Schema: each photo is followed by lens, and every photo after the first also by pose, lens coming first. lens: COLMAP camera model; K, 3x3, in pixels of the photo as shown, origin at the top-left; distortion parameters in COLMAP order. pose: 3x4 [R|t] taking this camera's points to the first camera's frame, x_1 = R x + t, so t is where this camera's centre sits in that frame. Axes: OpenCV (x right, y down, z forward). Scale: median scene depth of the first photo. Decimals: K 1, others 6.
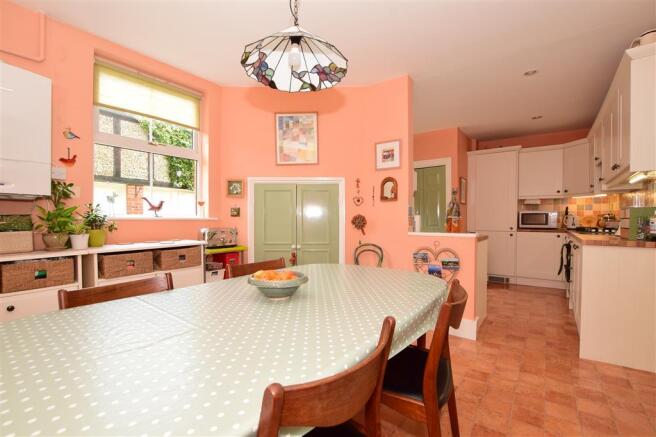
lens RADIAL K [[293.0, 0, 328.7], [0, 293.0, 221.6], [0, 0, 1]] dist [-0.026225, 0.001978]
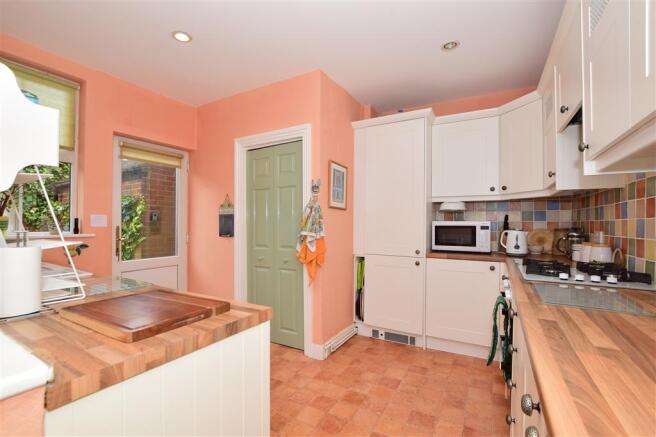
lens RADIAL K [[293.0, 0, 327.3], [0, 293.0, 220.7], [0, 0, 1]] dist [-0.026225, 0.001978]
pose [[0.991617, 0.002964, 0.129182, 0.387840], [-0.000249, 0.999779, -0.021034, -0.027604], [-0.129215, 0.020825, 0.991398, 0.459417]]
